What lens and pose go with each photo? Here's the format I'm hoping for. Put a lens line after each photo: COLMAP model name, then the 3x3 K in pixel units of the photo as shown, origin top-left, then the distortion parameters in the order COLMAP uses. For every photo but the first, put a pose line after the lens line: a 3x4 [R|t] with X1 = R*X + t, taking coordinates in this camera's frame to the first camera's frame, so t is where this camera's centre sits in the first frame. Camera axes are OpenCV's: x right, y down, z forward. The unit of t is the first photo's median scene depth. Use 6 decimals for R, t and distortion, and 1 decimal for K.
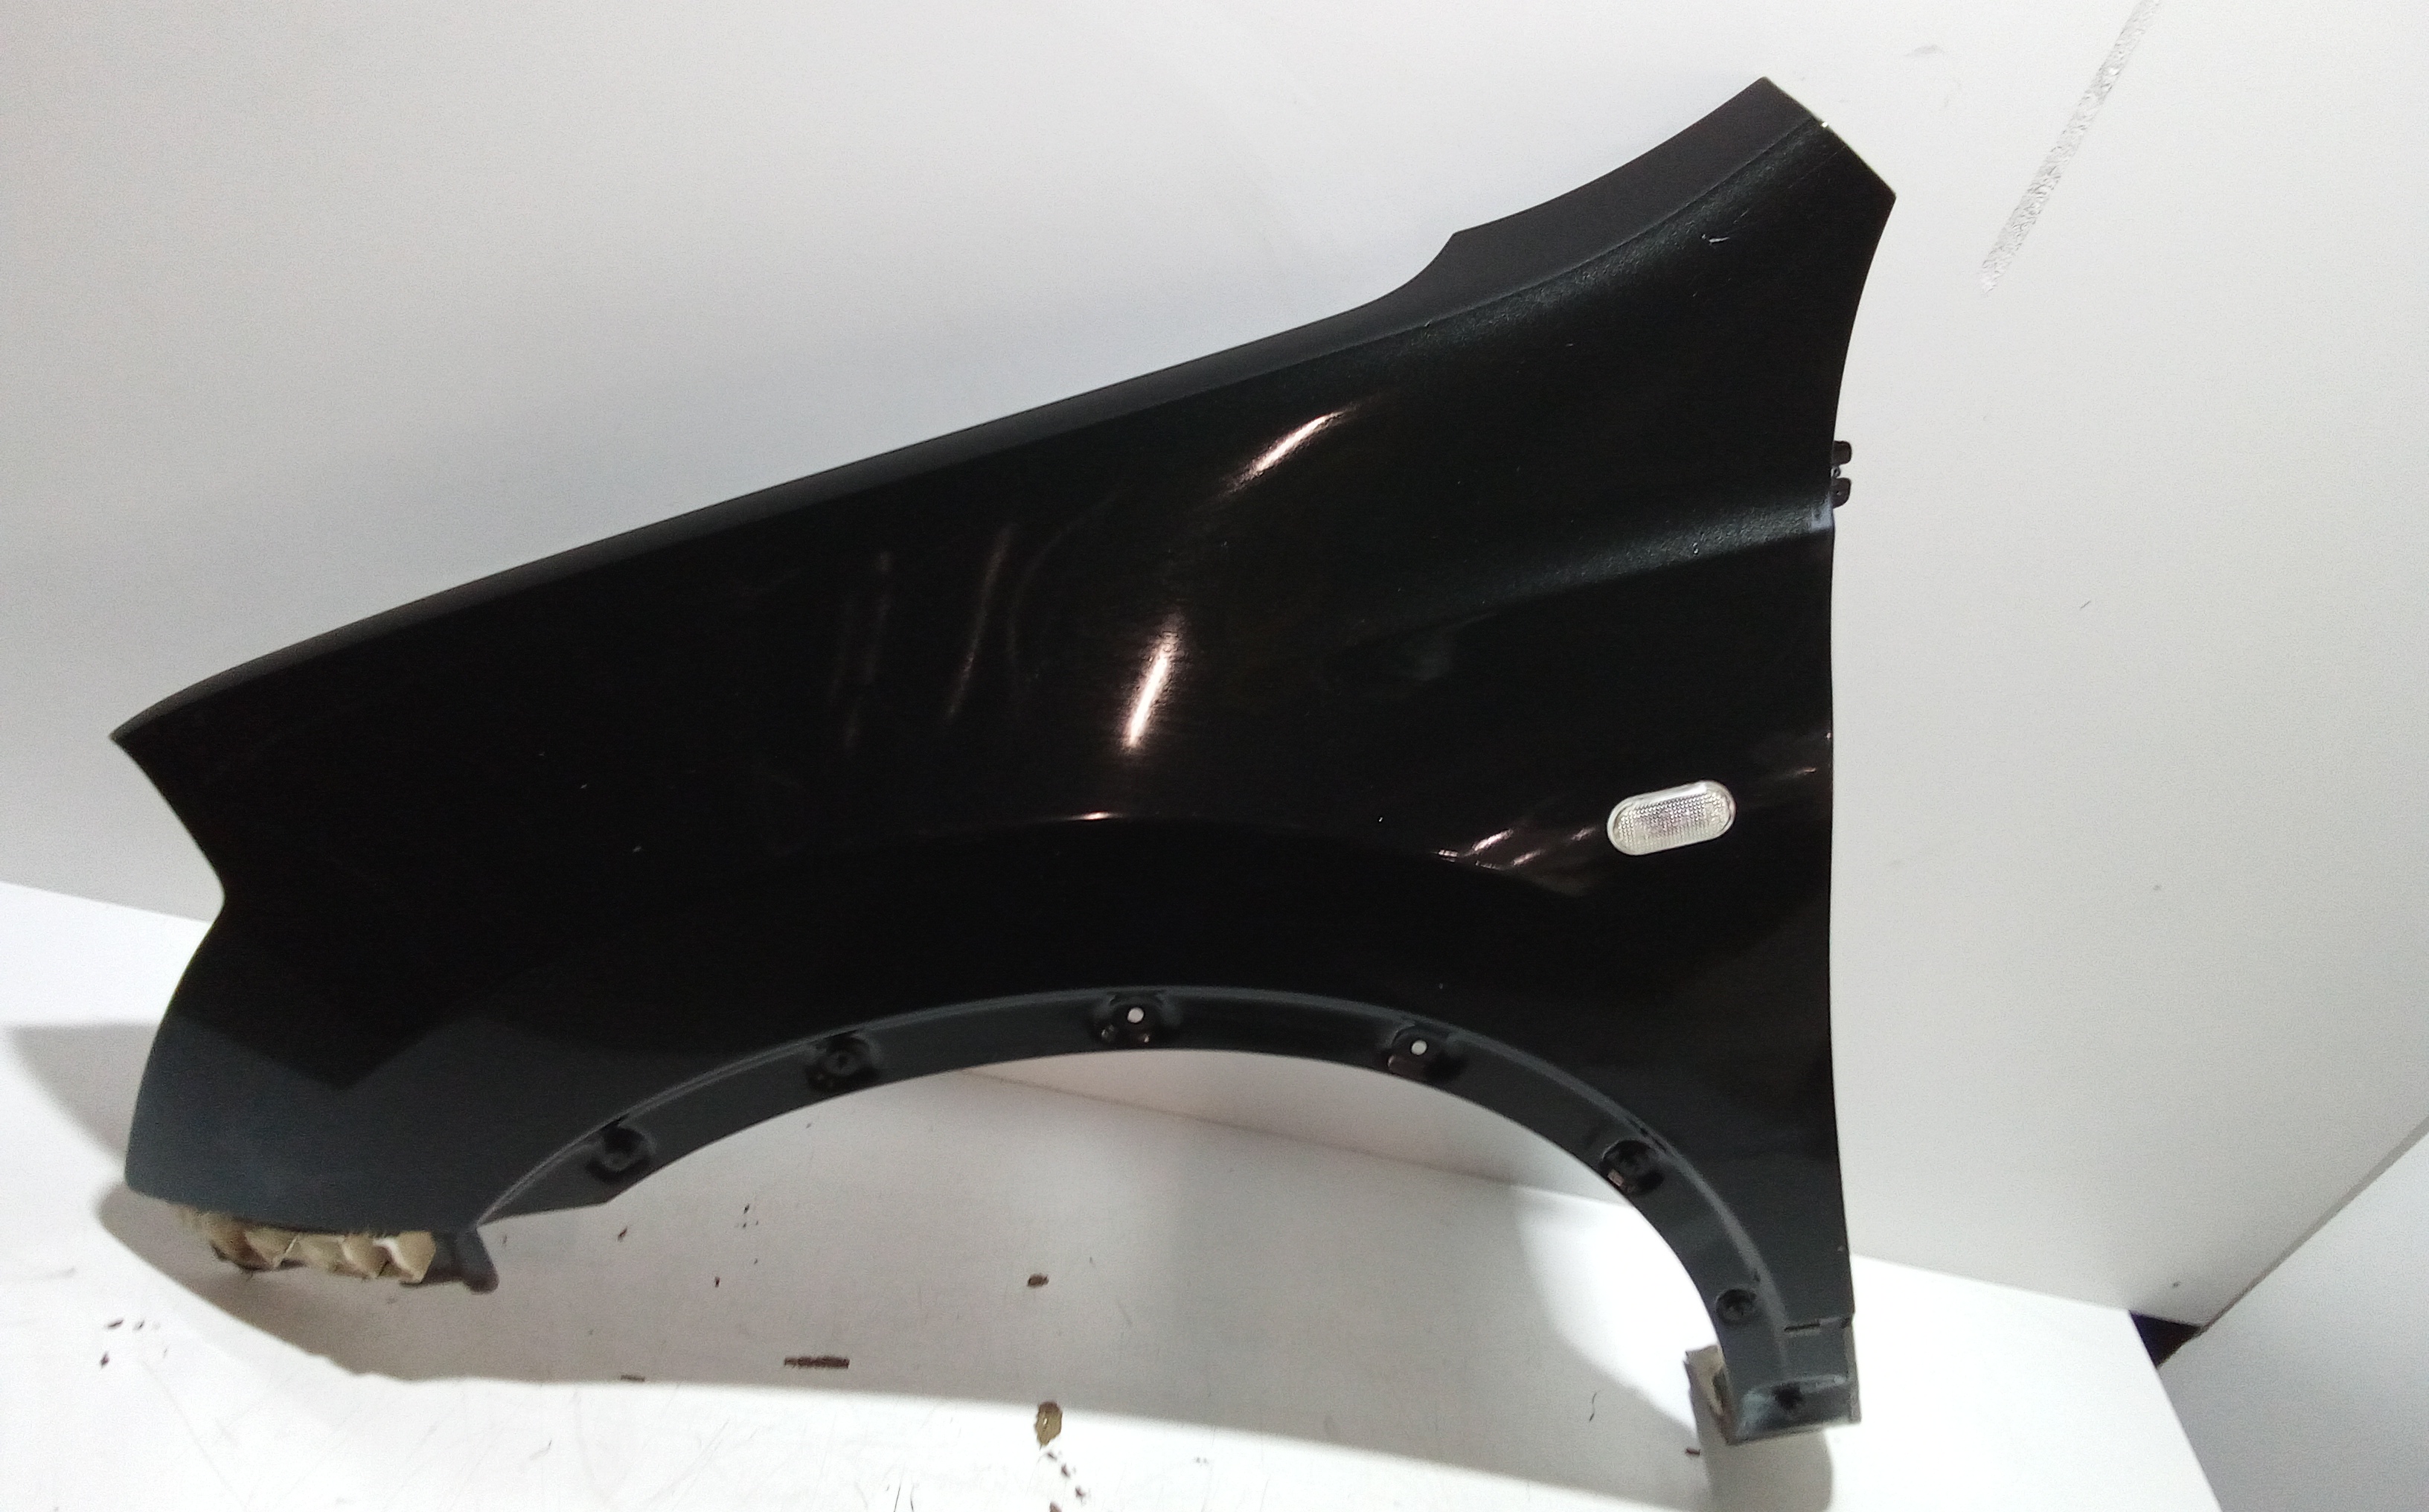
lens RADIAL K [[1829.1, 0, 1212.8], [0, 1829.1, 646.6], [0, 0, 1]] dist [0.002380, -0.048043]
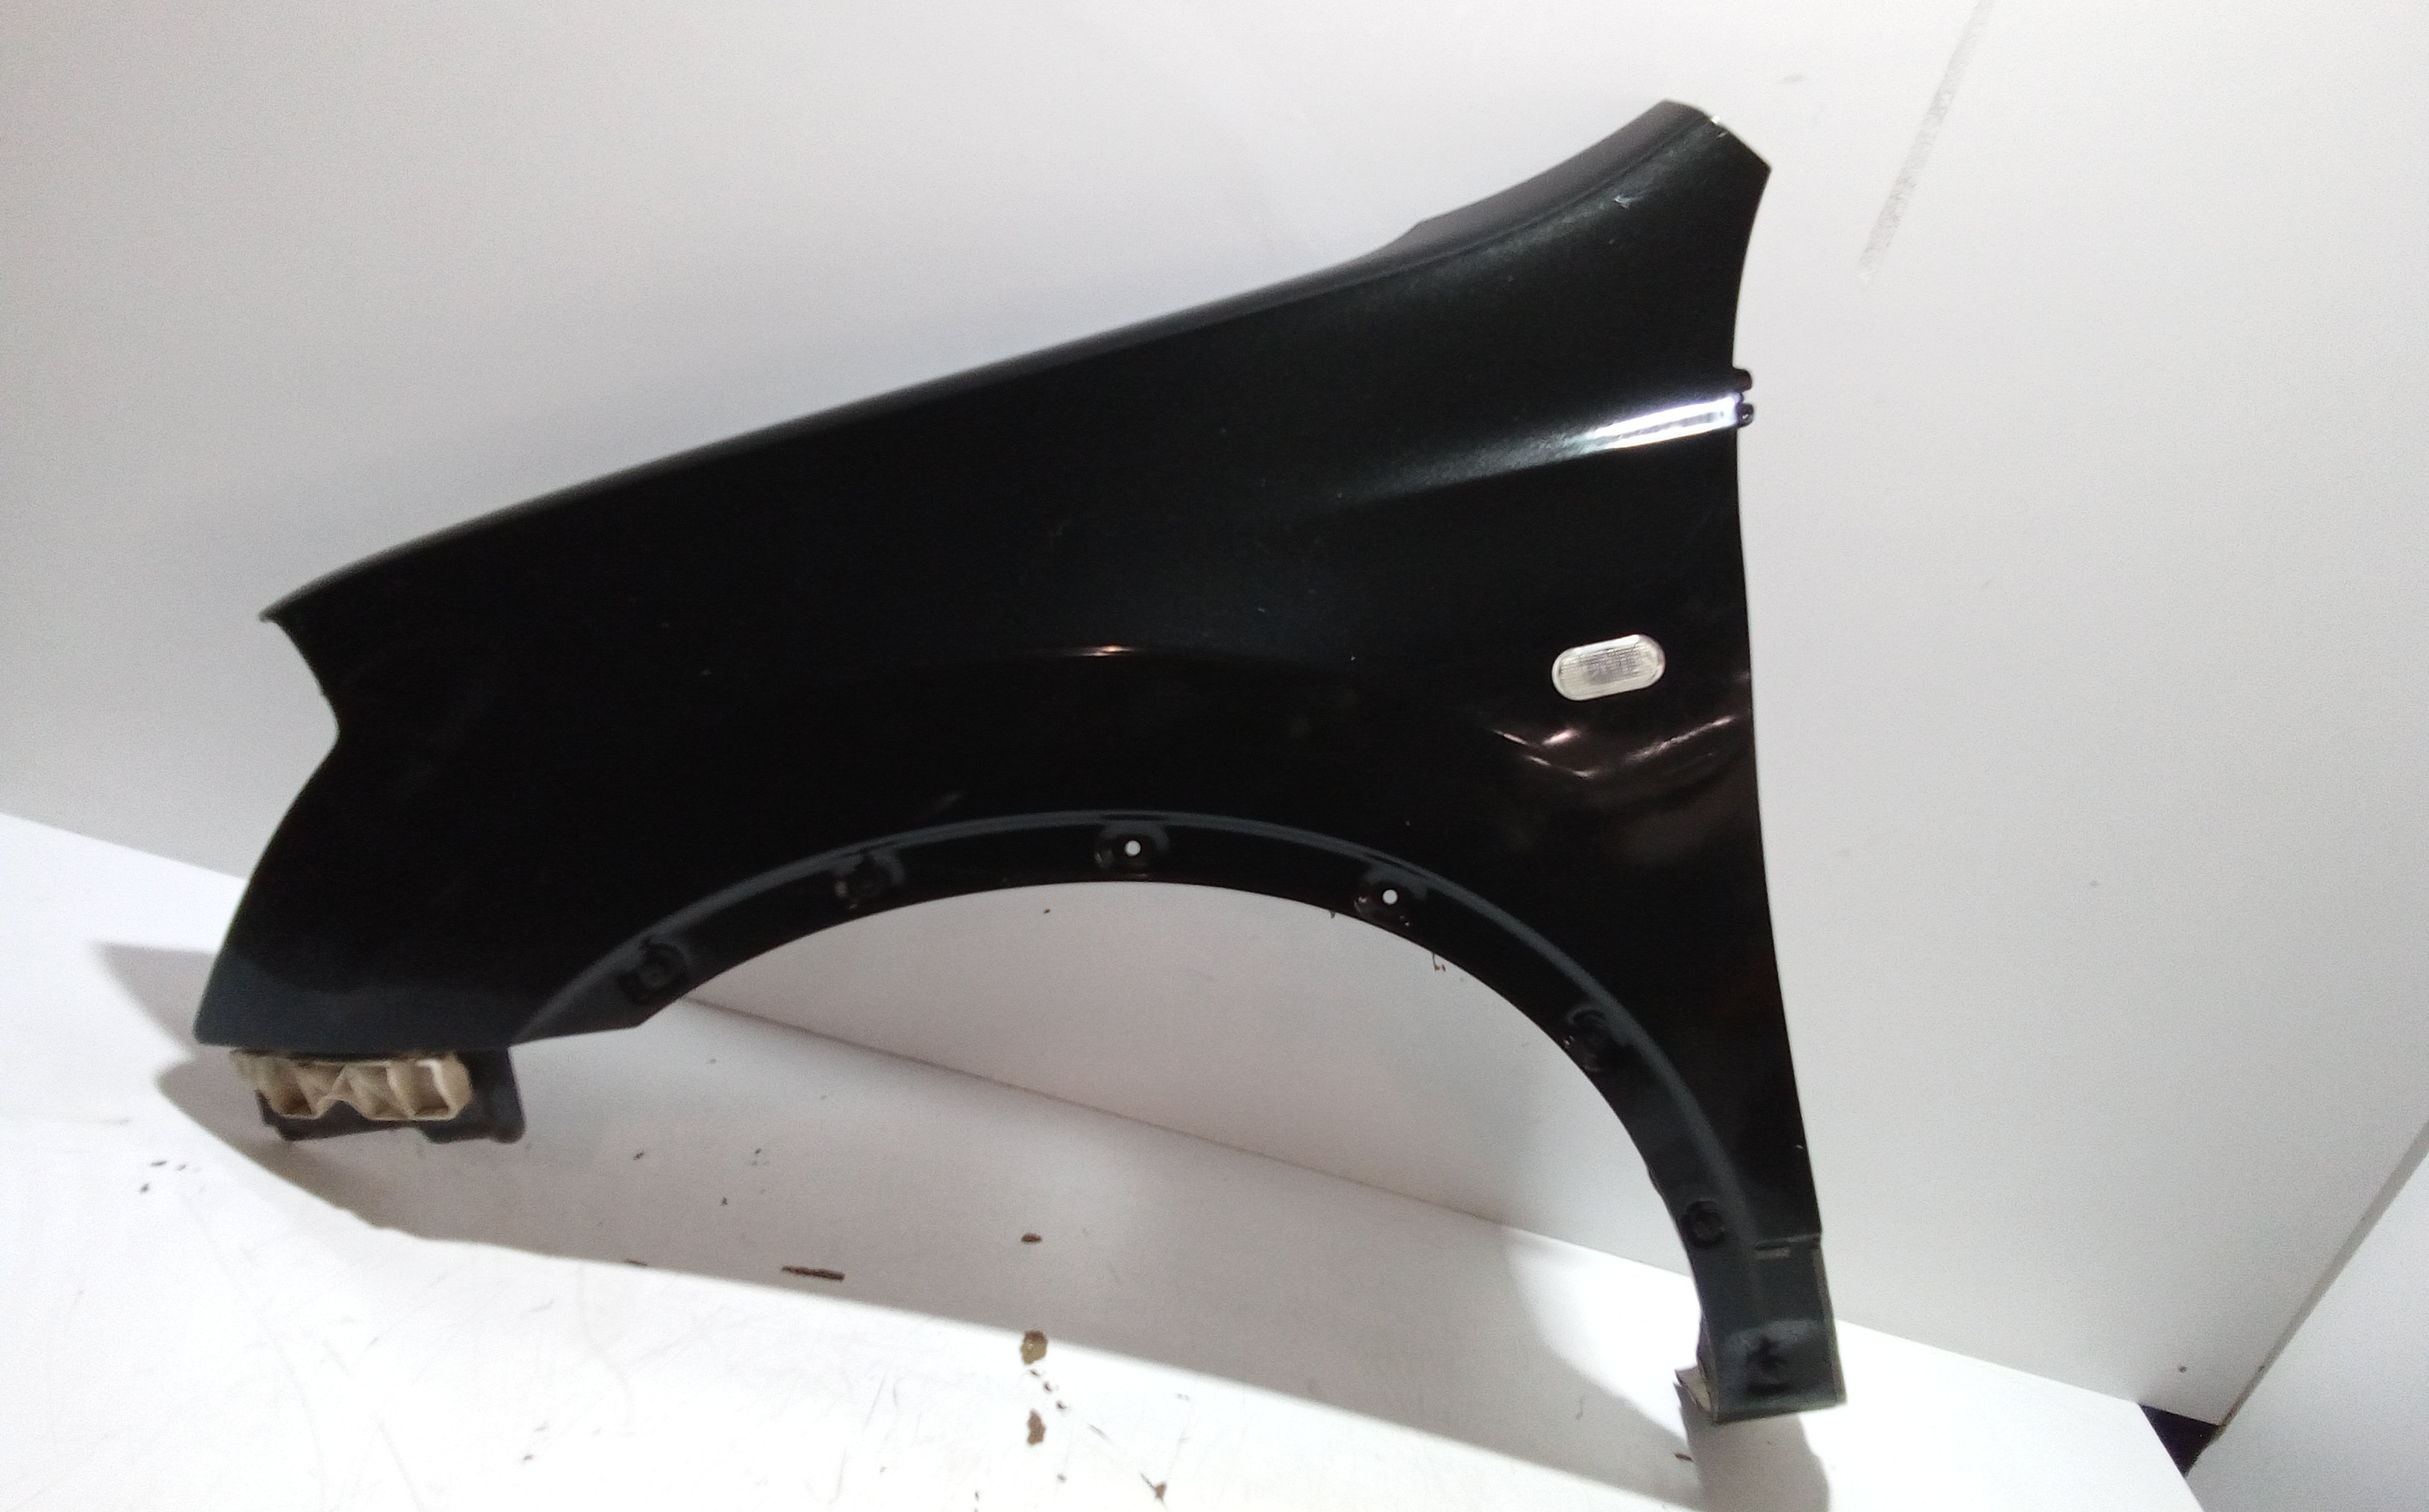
lens RADIAL K [[1829.1, 0, 1212.8], [0, 1829.1, 646.6], [0, 0, 1]] dist [0.002380, -0.048043]
pose [[0.999304, 0.022058, -0.030089, 0.032991], [-0.029694, 0.958507, -0.283518, 0.353378], [0.022586, 0.284214, 0.958495, -0.086804]]
